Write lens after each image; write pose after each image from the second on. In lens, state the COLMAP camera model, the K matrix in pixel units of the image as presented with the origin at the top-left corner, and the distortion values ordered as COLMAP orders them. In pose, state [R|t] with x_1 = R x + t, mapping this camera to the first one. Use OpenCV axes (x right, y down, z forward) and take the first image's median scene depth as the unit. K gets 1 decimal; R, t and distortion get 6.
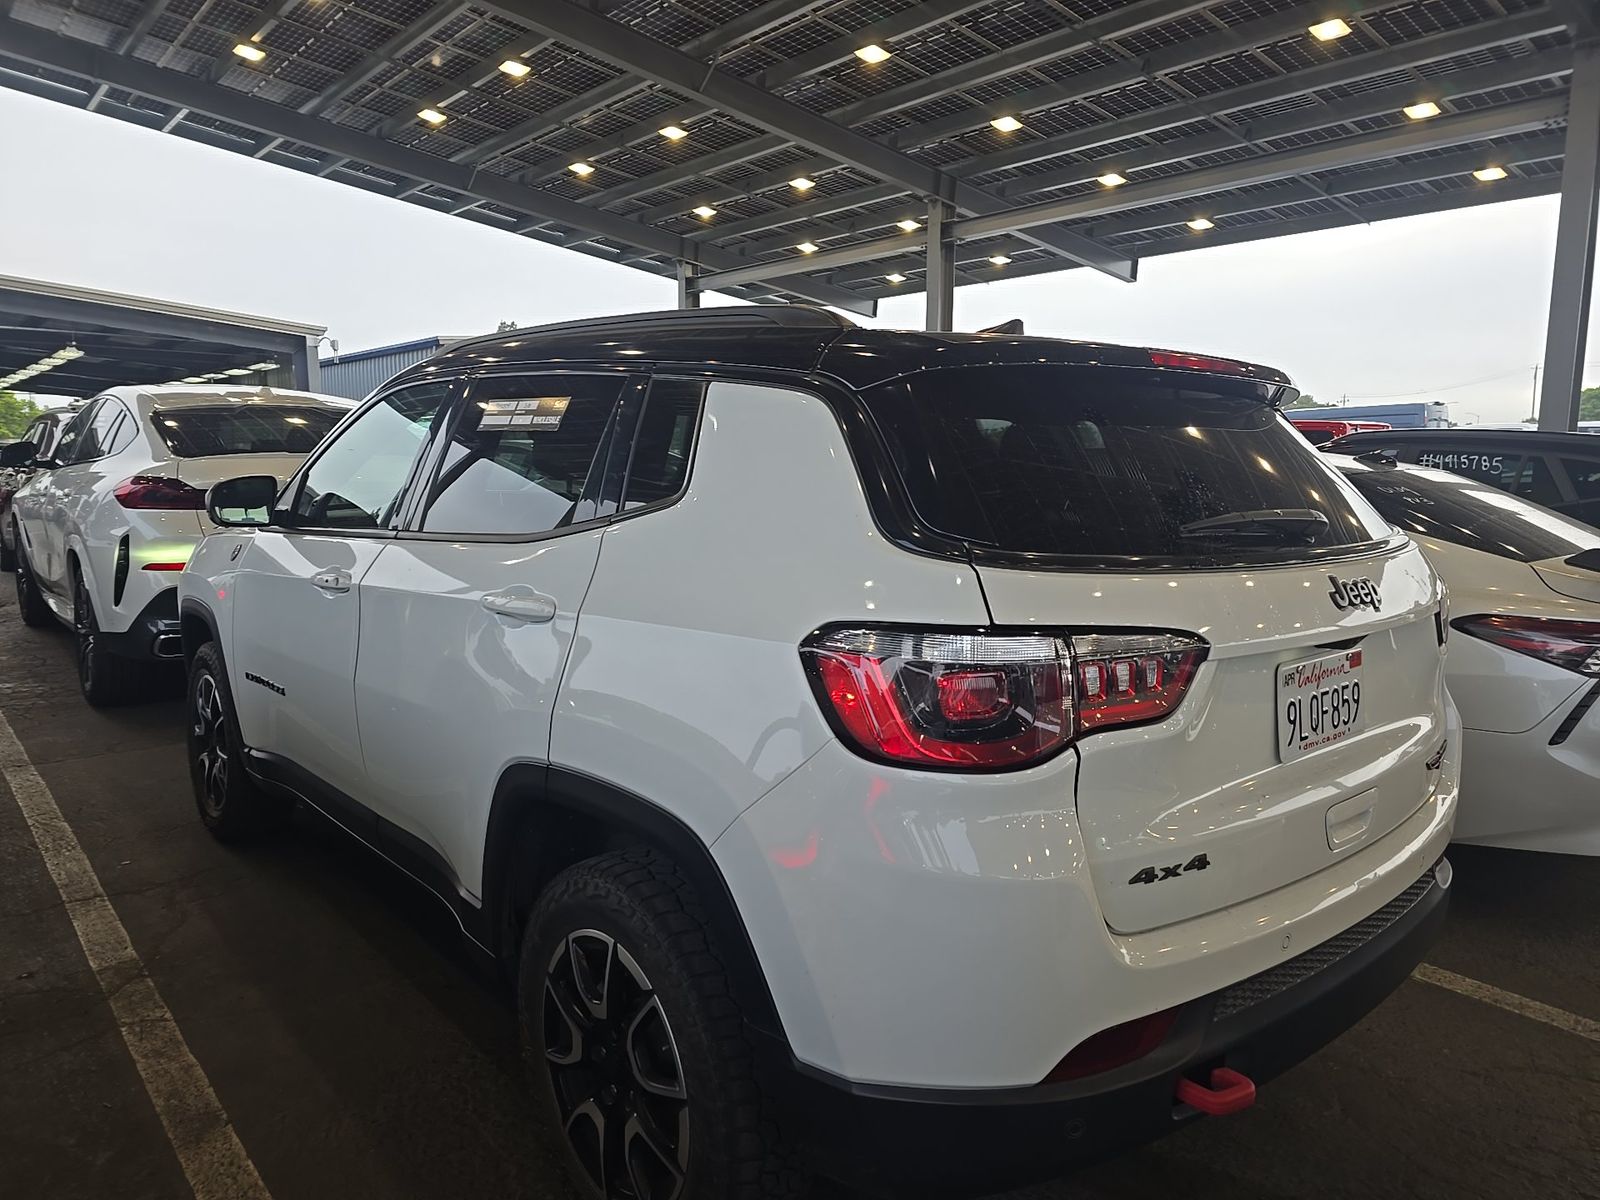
lens RADIAL K [[1087.6, 0, 799.1], [0, 1087.6, 596.0], [0, 0, 1]] dist [0.035604, -0.013314]
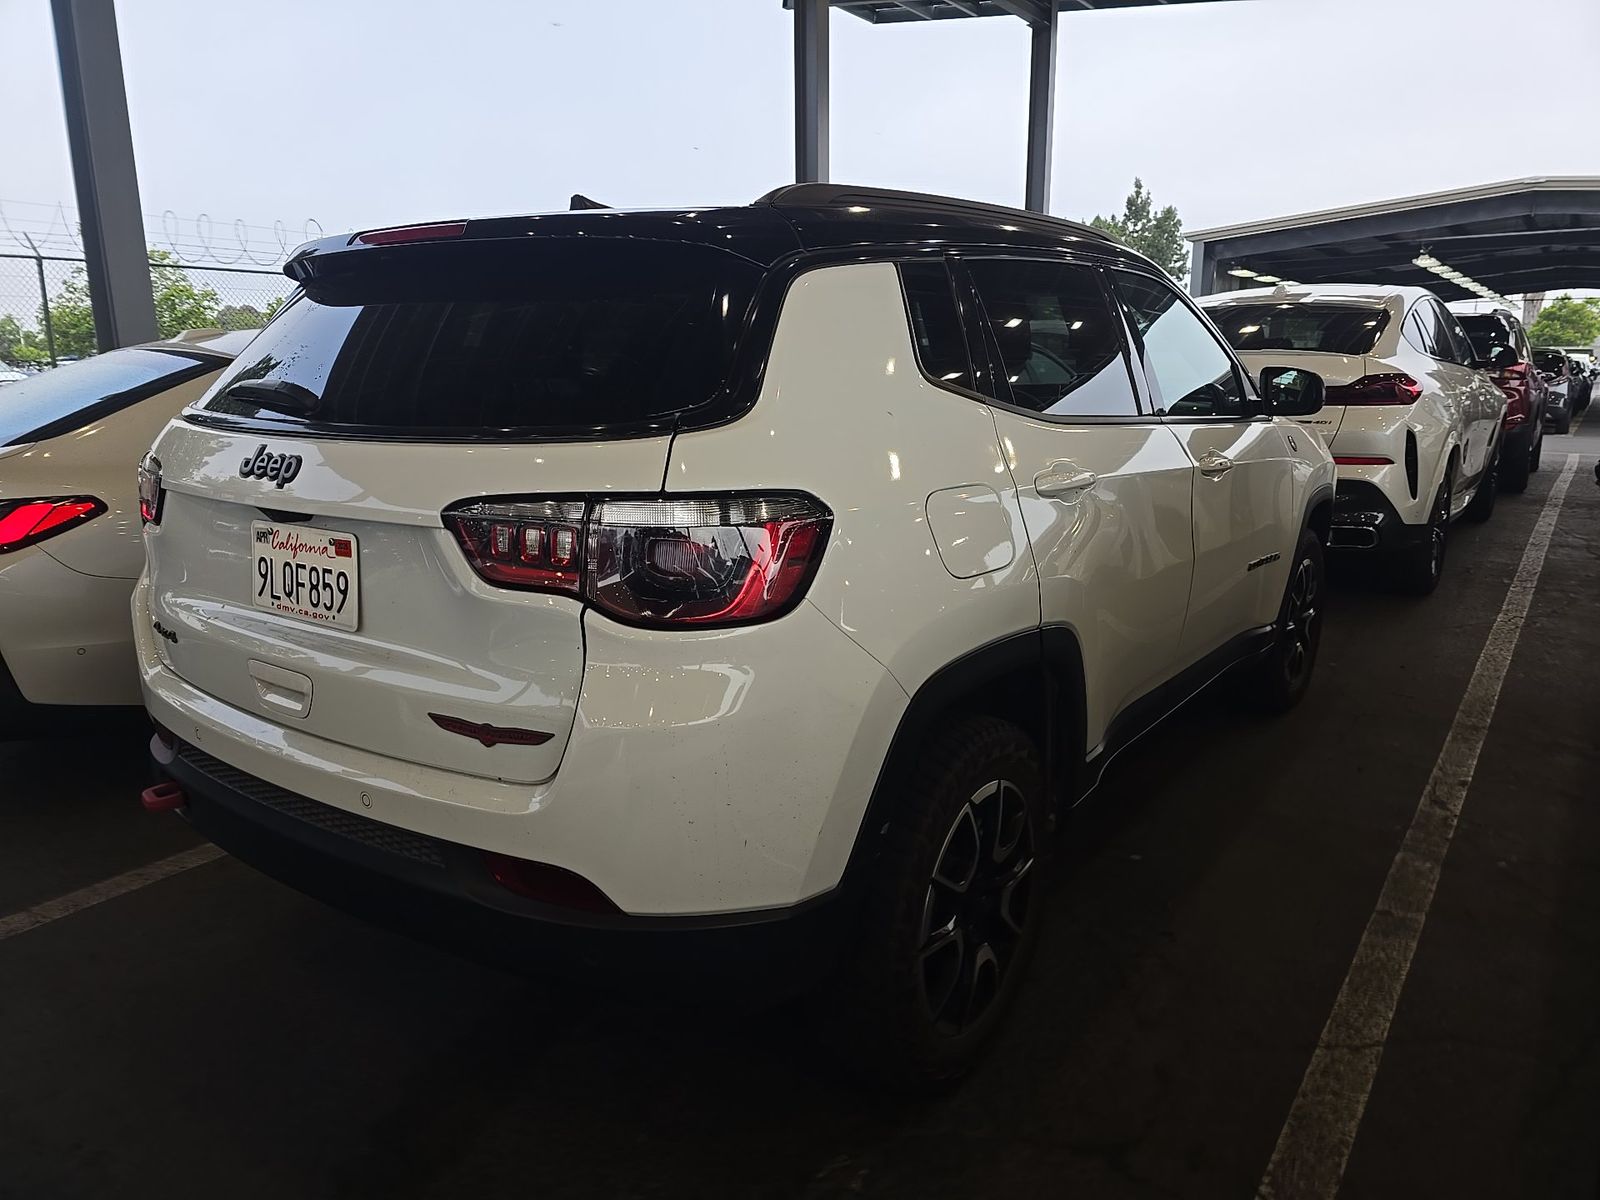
lens RADIAL K [[1087.6, 0, 795.4], [0, 1087.6, 604.7], [0, 0, 1]] dist [0.035604, -0.013314]
pose [[0.233407, 0.202921, -0.950970, 1.560938], [-0.116653, 0.976763, 0.179794, -0.111963], [0.965357, 0.068968, 0.251655, 1.192383]]
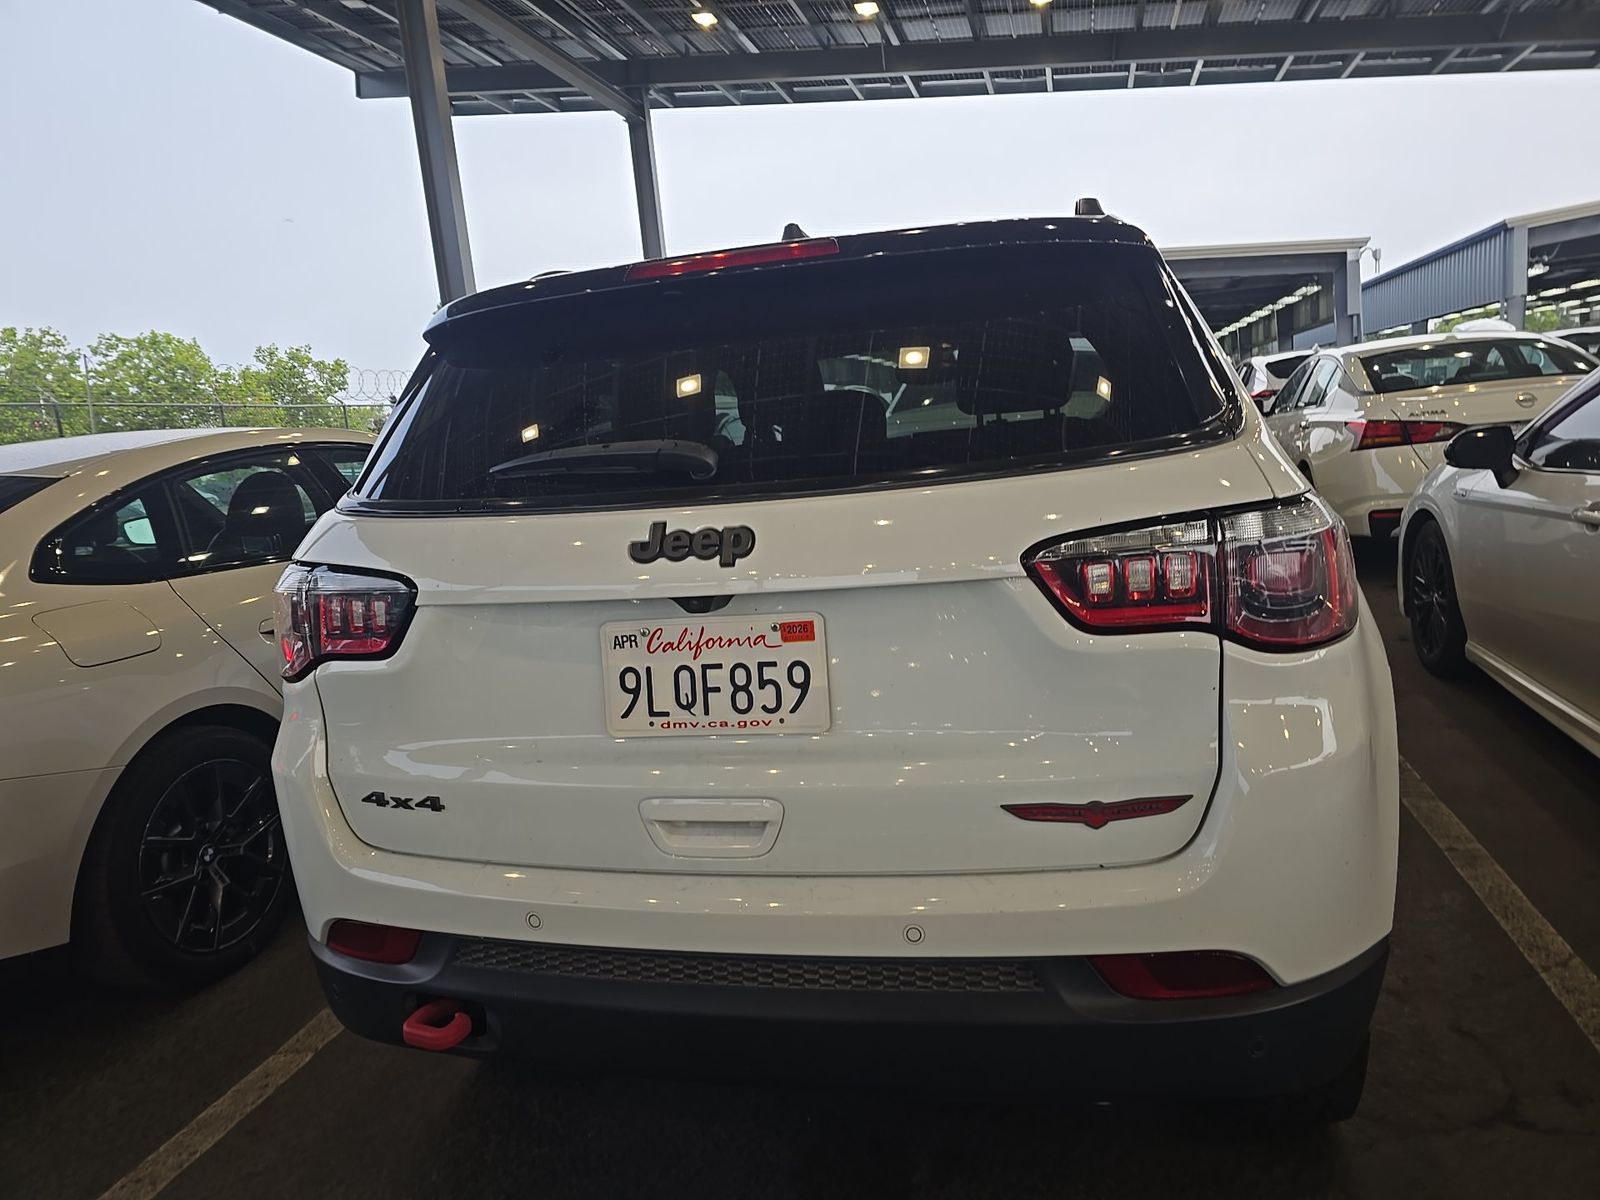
lens RADIAL K [[1087.6, 0, 796.0], [0, 1087.6, 600.6], [0, 0, 1]] dist [0.035604, -0.013314]
pose [[0.578624, 0.070233, -0.812565, 1.163082], [-0.011290, 0.996880, 0.078125, -0.022167], [0.815516, -0.036031, 0.577612, 0.593362]]
